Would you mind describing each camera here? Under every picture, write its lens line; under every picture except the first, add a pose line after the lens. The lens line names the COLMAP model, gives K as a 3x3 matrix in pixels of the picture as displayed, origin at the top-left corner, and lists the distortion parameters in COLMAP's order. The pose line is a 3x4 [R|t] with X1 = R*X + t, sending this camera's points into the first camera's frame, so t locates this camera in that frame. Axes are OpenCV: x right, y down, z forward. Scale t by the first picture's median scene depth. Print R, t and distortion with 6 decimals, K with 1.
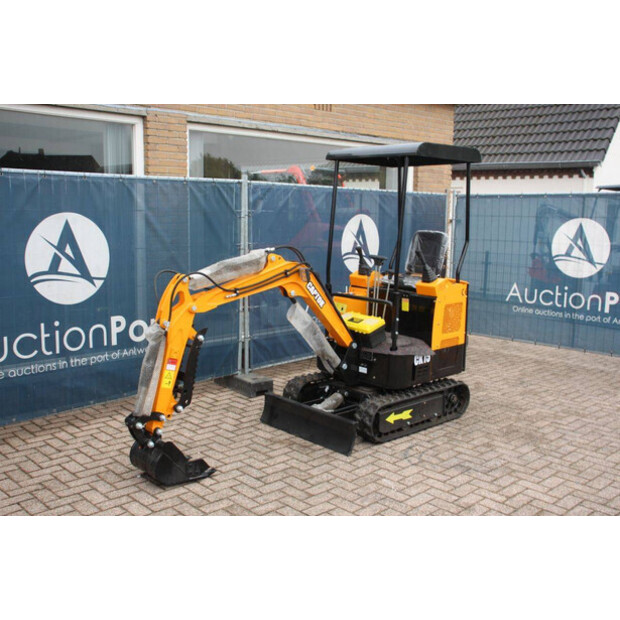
lens RADIAL K [[673.9, 0, 310.0], [0, 673.9, 310.0], [0, 0, 1]] dist [-0.088329, 0.223957]
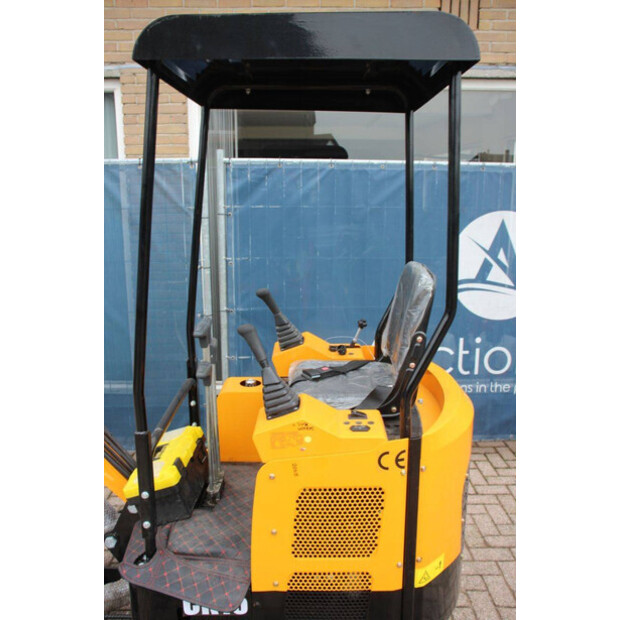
lens RADIAL K [[571.8, 0, 310.0], [0, 571.8, 310.0], [0, 0, 1]] dist [-0.136067, 0.144046]
pose [[0.735032, 0.129944, -0.665464, 0.403196], [-0.089706, 0.991473, 0.094519, -0.133433], [0.672072, -0.009778, 0.740421, 0.803471]]
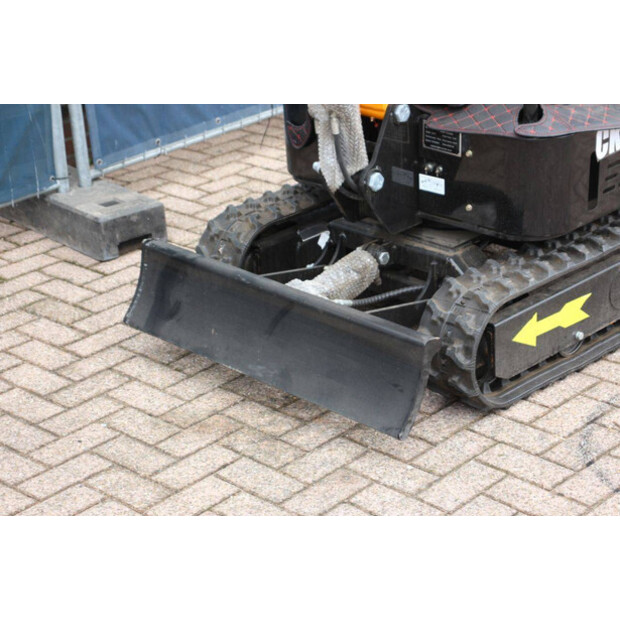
lens RADIAL K [[1463.3, 0, 310.0], [0, 1463.3, 310.0], [0, 0, 1]] dist [0.419860, -0.182501]
pose [[0.997088, -0.071640, 0.026146, -0.003833], [0.062734, 0.965443, 0.252950, -0.037162], [-0.043364, -0.250573, 0.967126, 0.300084]]
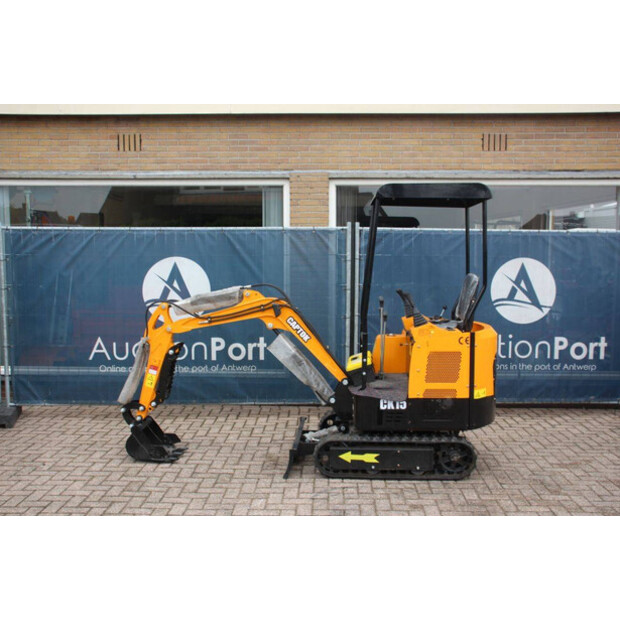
lens RADIAL K [[673.9, 0, 310.0], [0, 673.9, 310.0], [0, 0, 1]] dist [-0.088329, 0.223957]
pose [[0.702269, 0.045314, -0.710468, 0.767547], [-0.096791, 0.994783, -0.032226, -0.019405], [0.705301, 0.091398, 0.702991, 0.225628]]
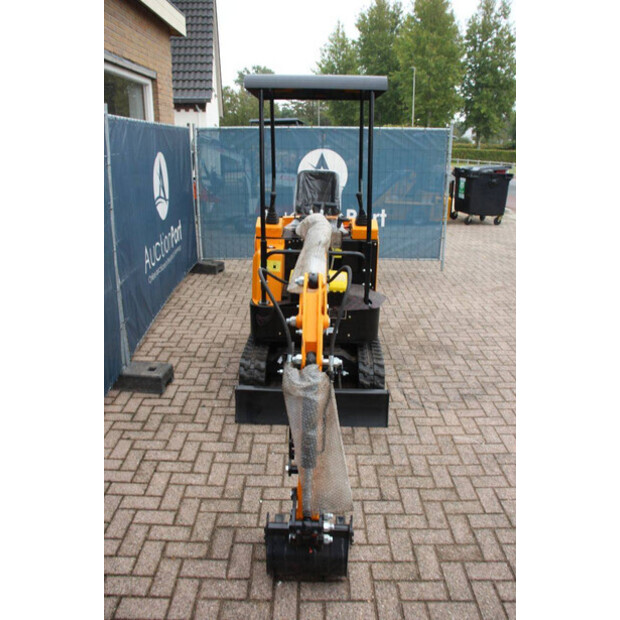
lens RADIAL K [[512.0, 0, 310.0], [0, 512.0, 310.0], [0, 0, 1]] dist [-0.192348, 0.188321]
pose [[0.688816, -0.239285, 0.684306, -0.420562], [0.104652, 0.966888, 0.232755, -0.105149], [-0.717342, -0.088712, 0.691050, 0.553255]]
